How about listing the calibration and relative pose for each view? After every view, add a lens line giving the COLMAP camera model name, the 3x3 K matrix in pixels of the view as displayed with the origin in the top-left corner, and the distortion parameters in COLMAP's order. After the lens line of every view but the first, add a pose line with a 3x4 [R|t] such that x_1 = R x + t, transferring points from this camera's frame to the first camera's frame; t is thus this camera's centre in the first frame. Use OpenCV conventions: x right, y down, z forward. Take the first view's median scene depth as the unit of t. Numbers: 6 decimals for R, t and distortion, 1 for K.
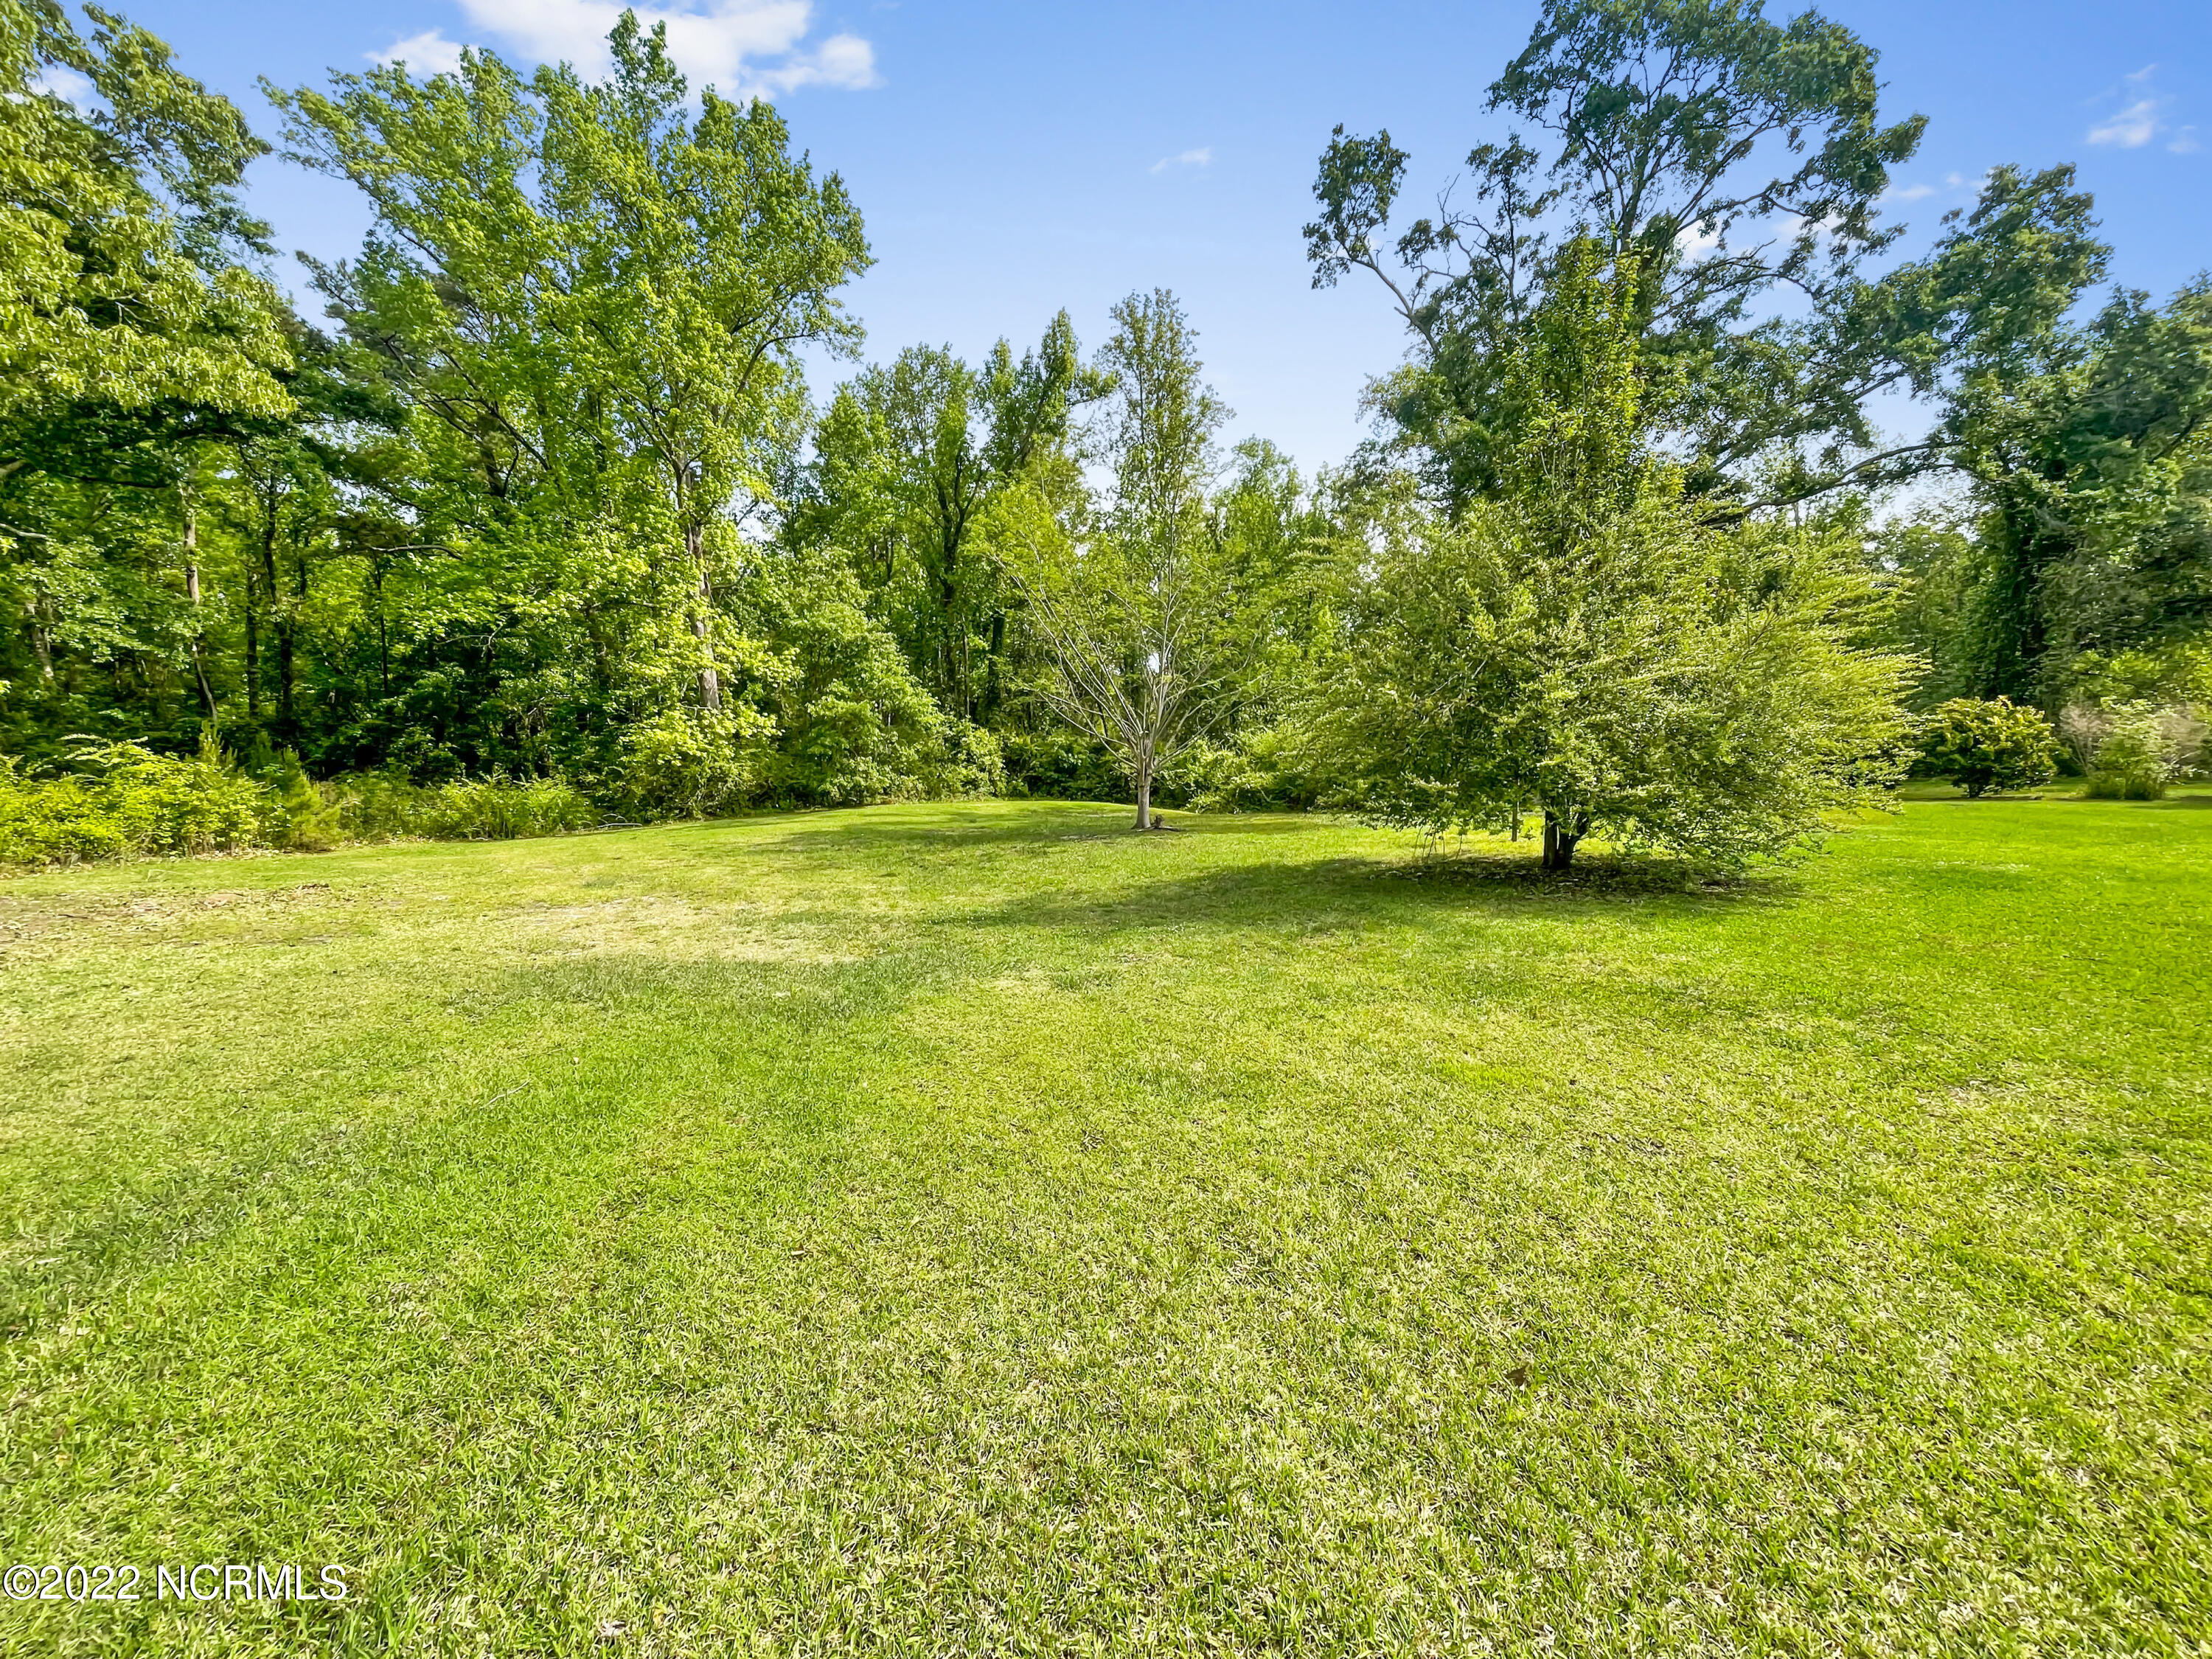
lens RADIAL K [[895.6, 0, 1096.8], [0, 895.6, 830.7], [0, 0, 1]] dist [-0.004056, 0.000550]
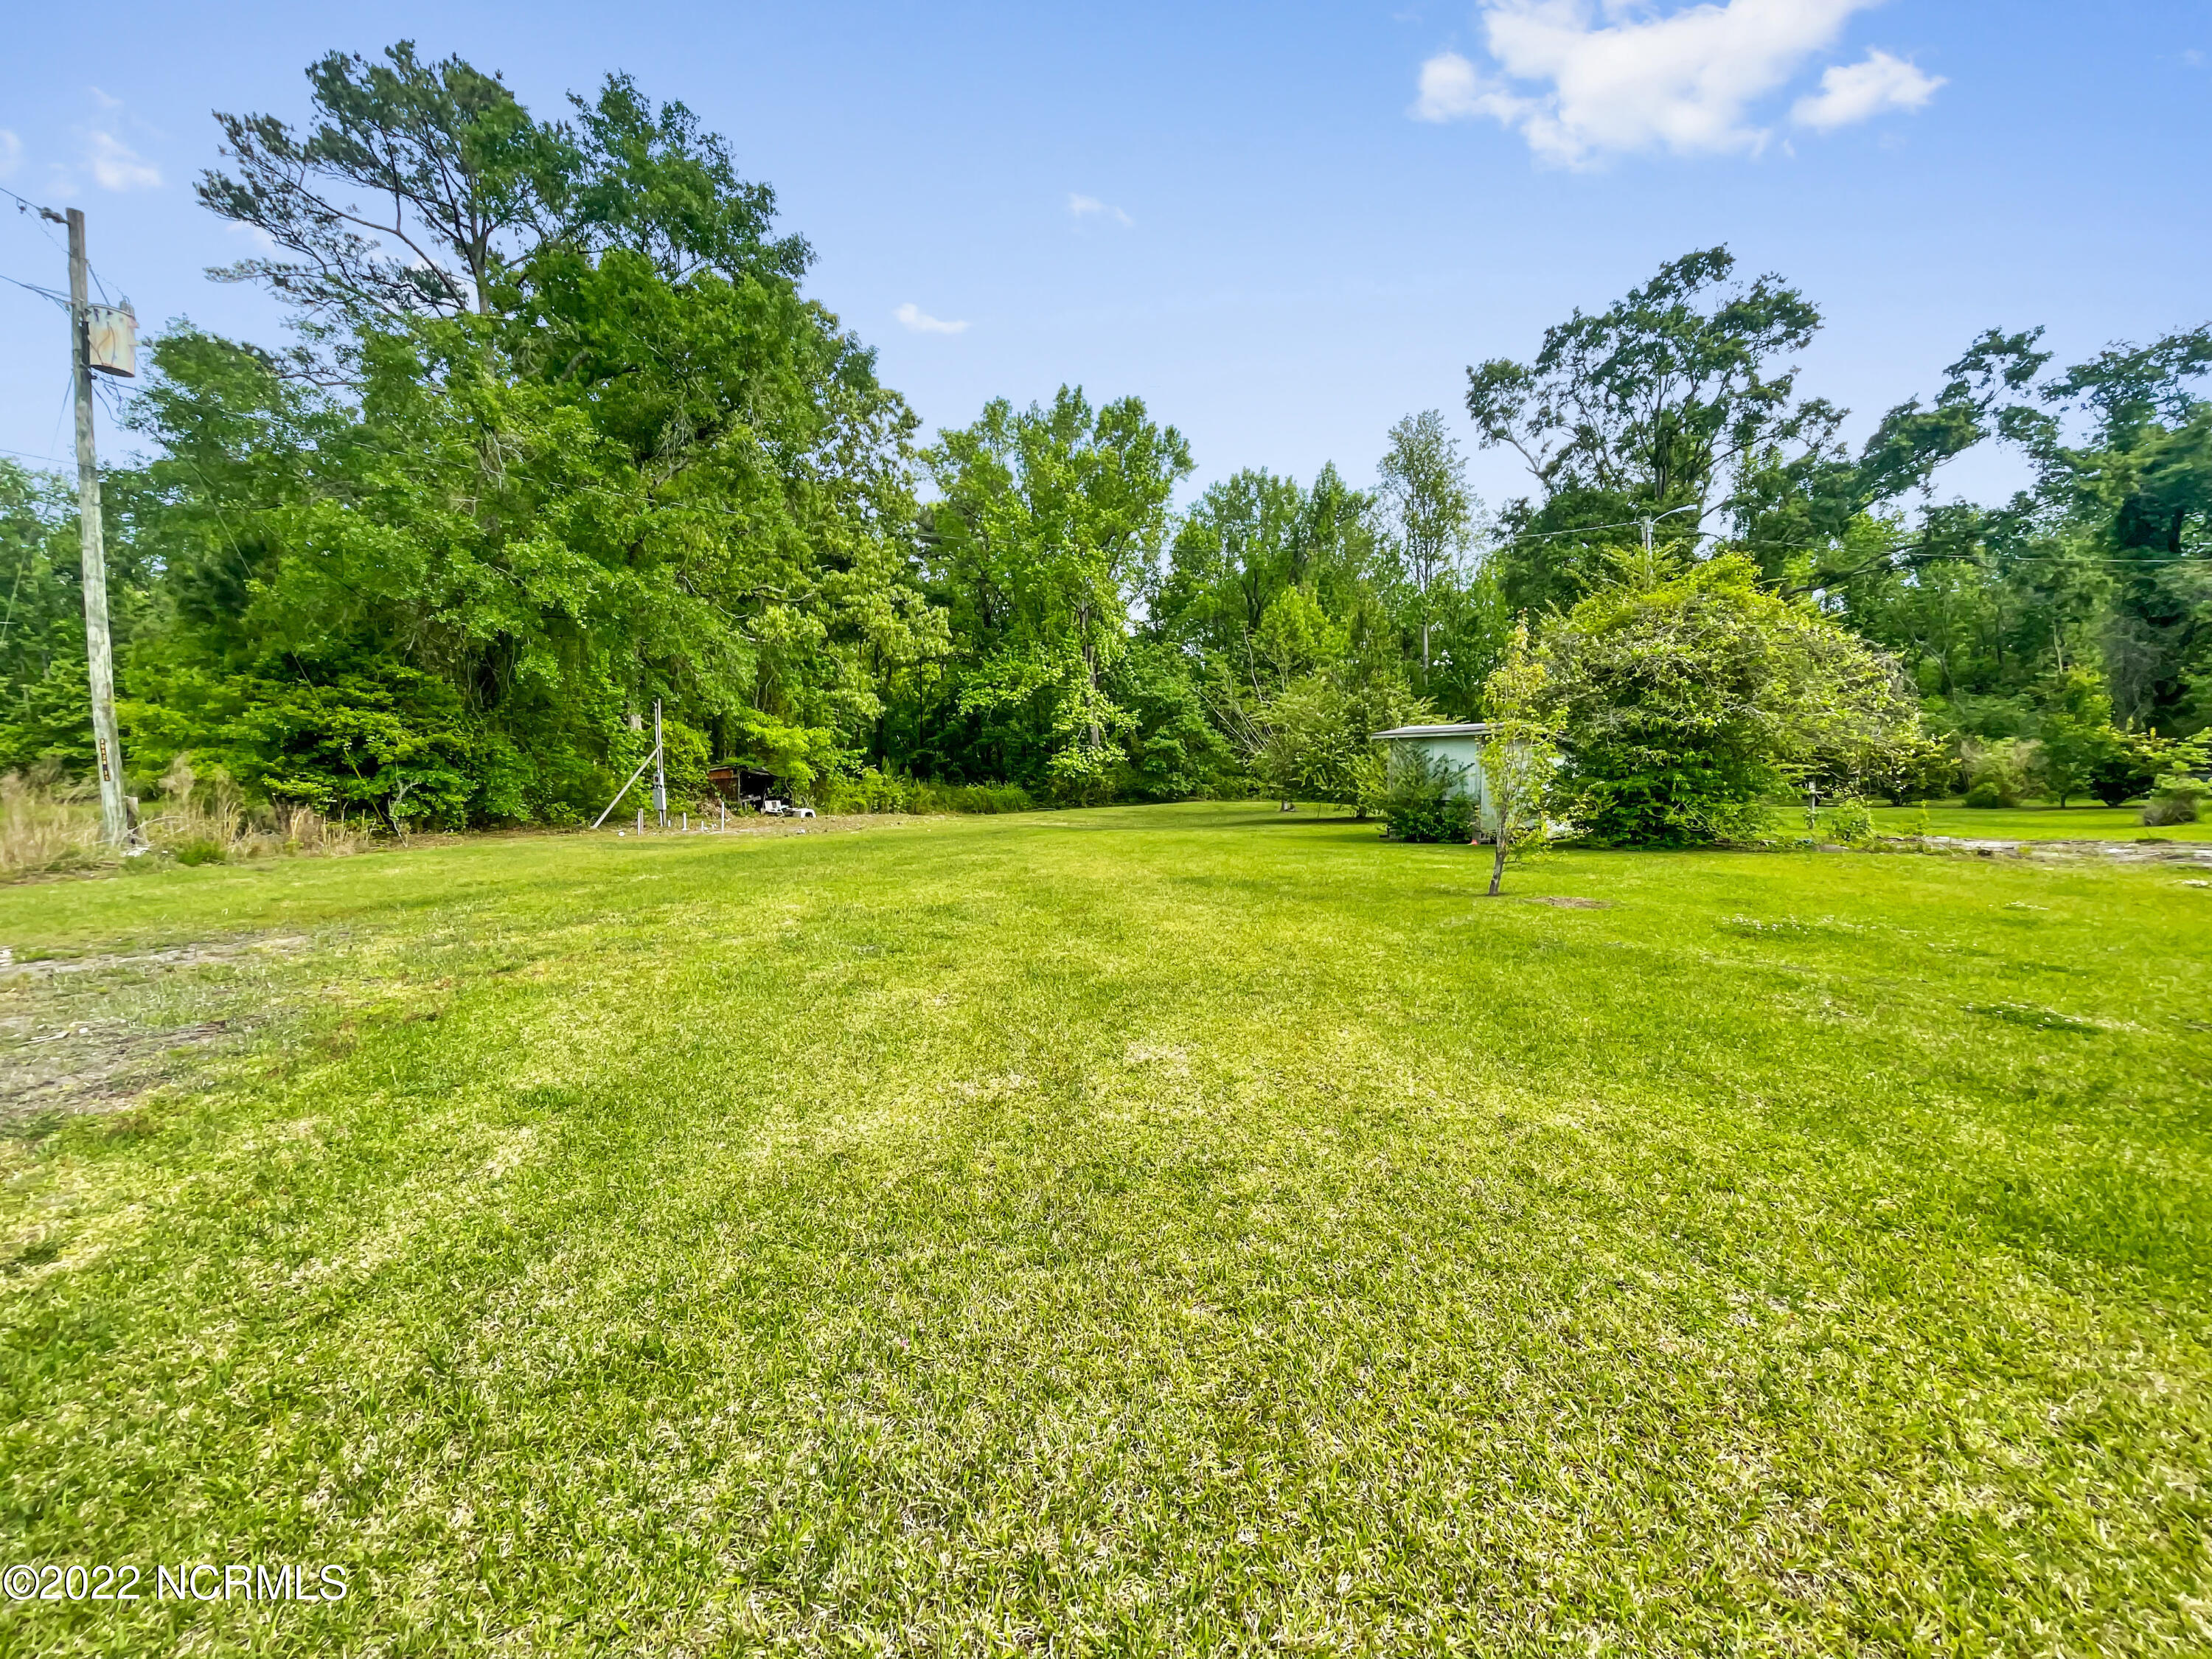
lens RADIAL K [[895.6, 0, 1092.0], [0, 895.6, 835.5], [0, 0, 1]] dist [-0.004056, 0.000550]
pose [[0.907323, 0.033726, -0.419080, 0.323800], [-0.036891, 0.999319, 0.000549, 0.043046], [0.418813, 0.014962, 0.907949, -0.623078]]
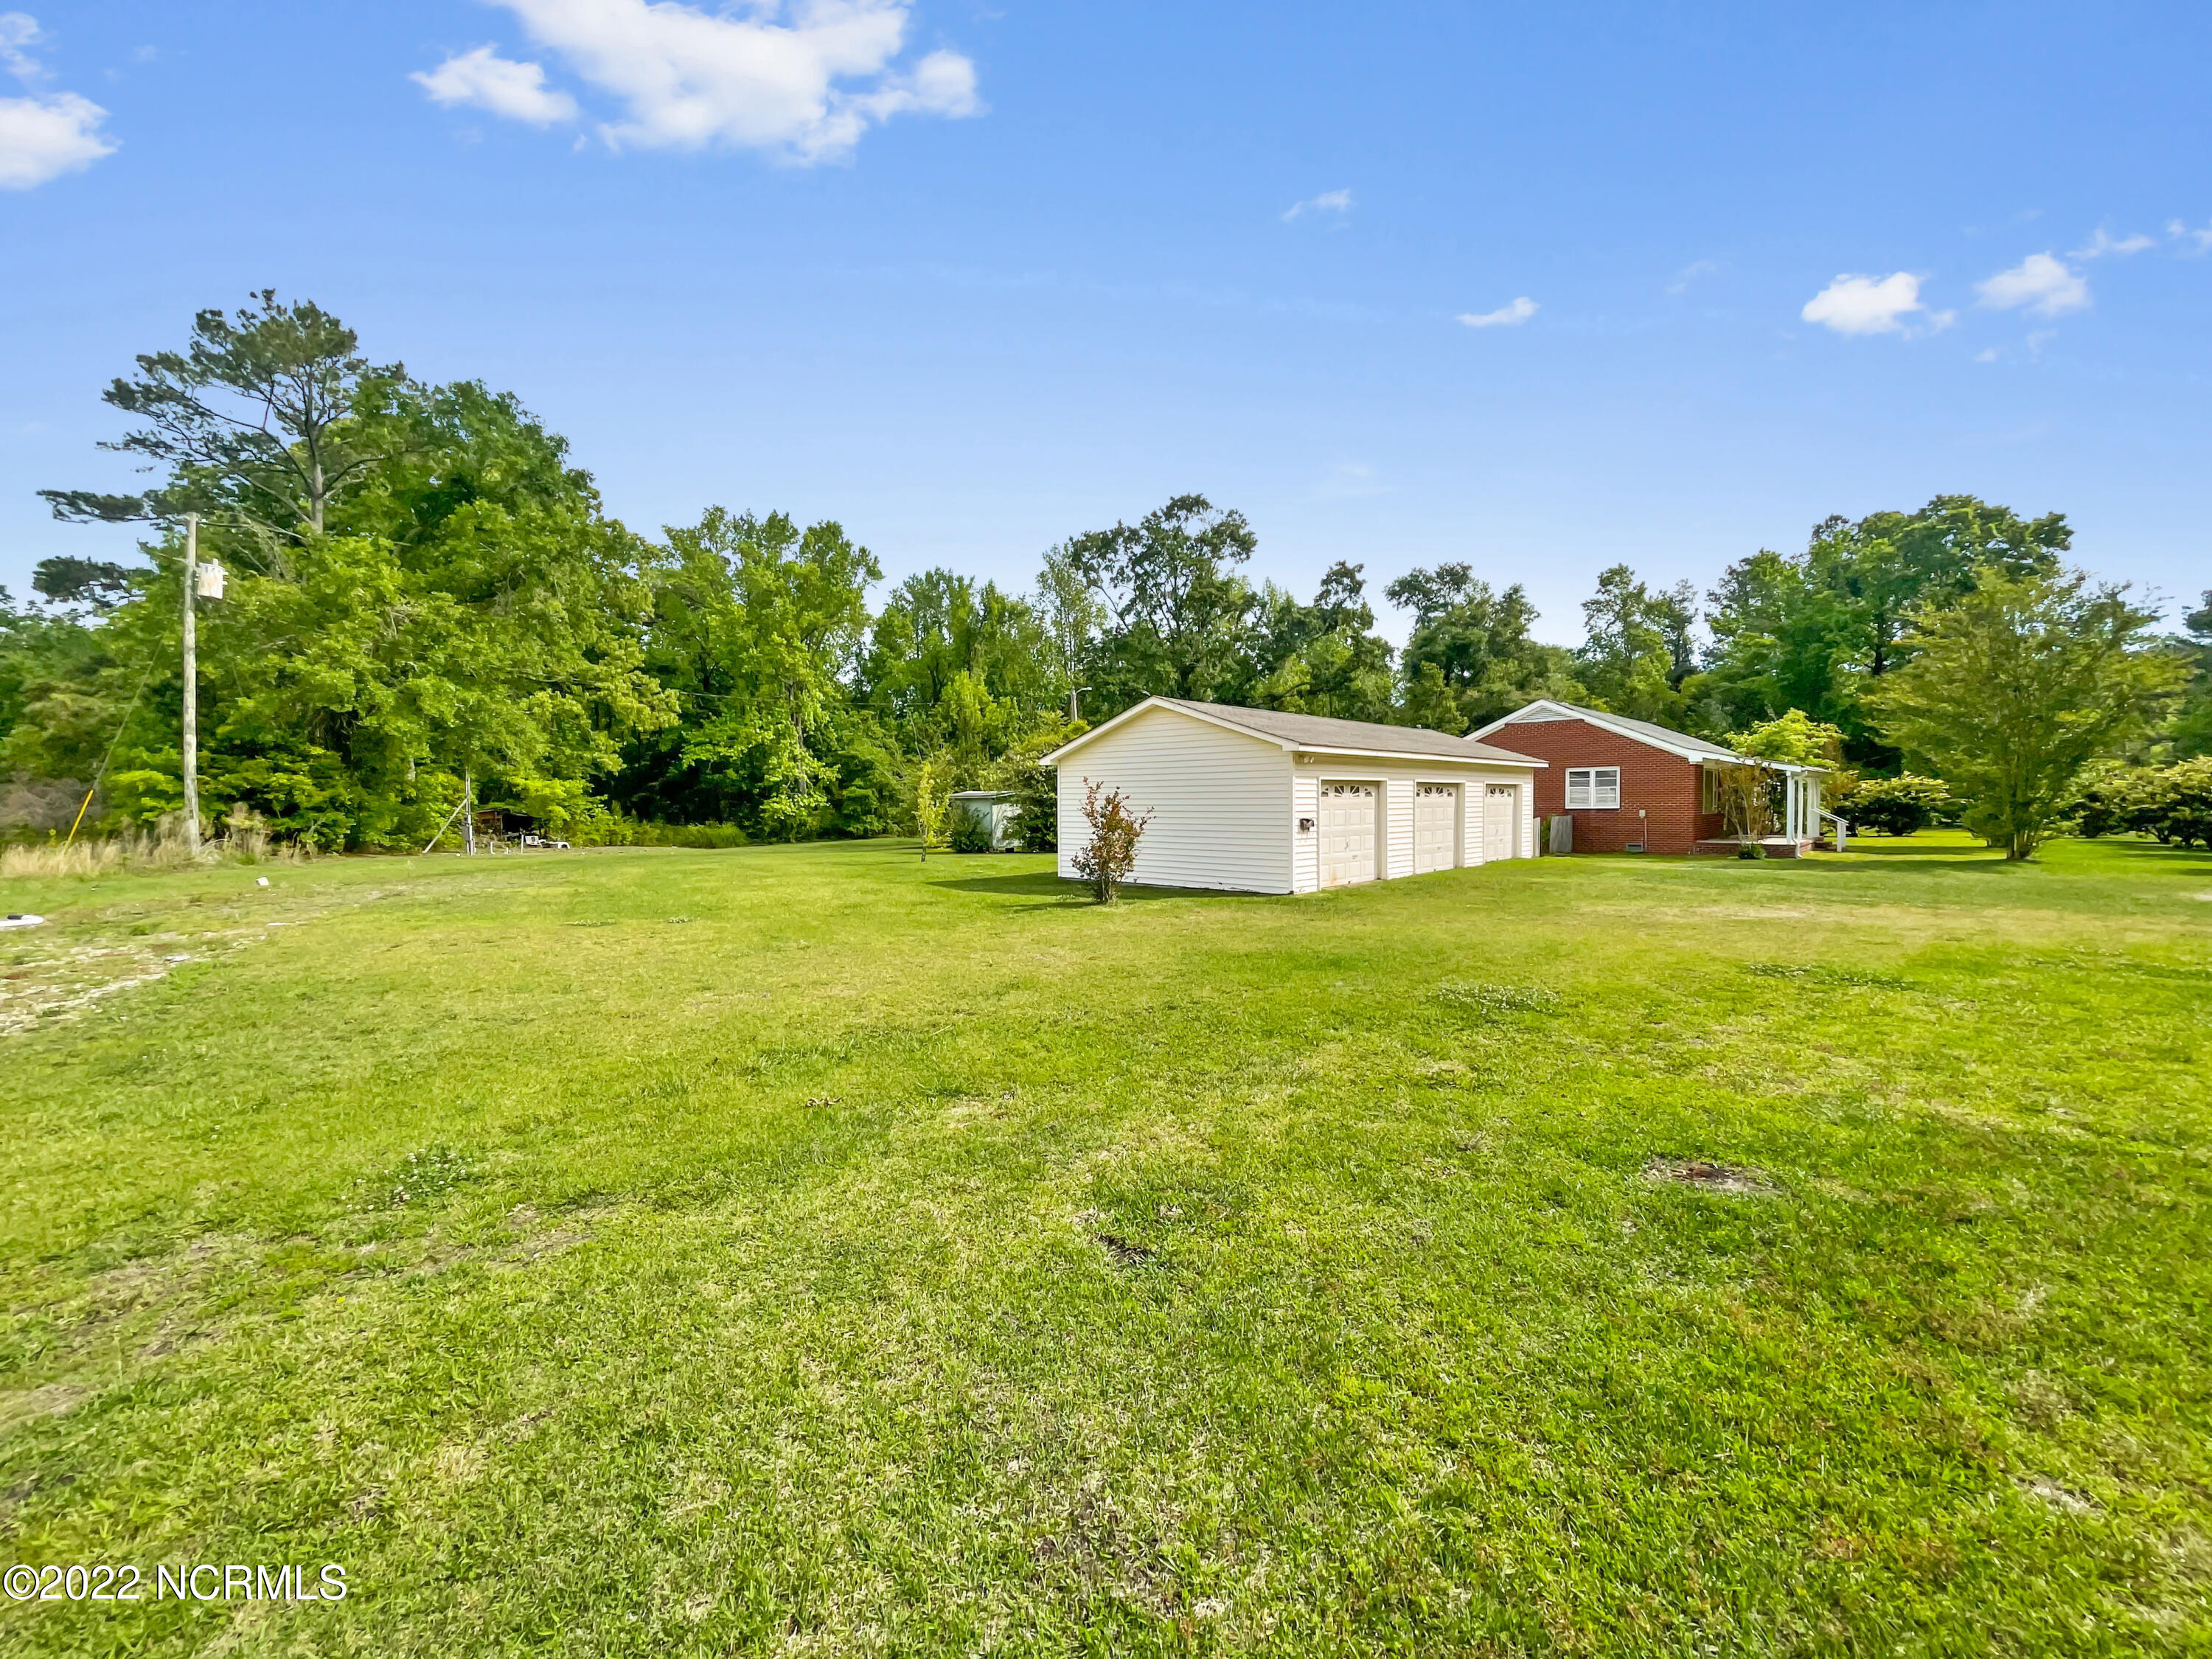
lens RADIAL K [[895.6, 0, 1099.8], [0, 895.6, 833.0], [0, 0, 1]] dist [-0.004056, 0.000550]
pose [[0.991819, 0.011418, -0.127140, 0.590264], [-0.018840, 0.998178, -0.057326, 0.076195], [0.126254, 0.059253, 0.990227, -1.097504]]
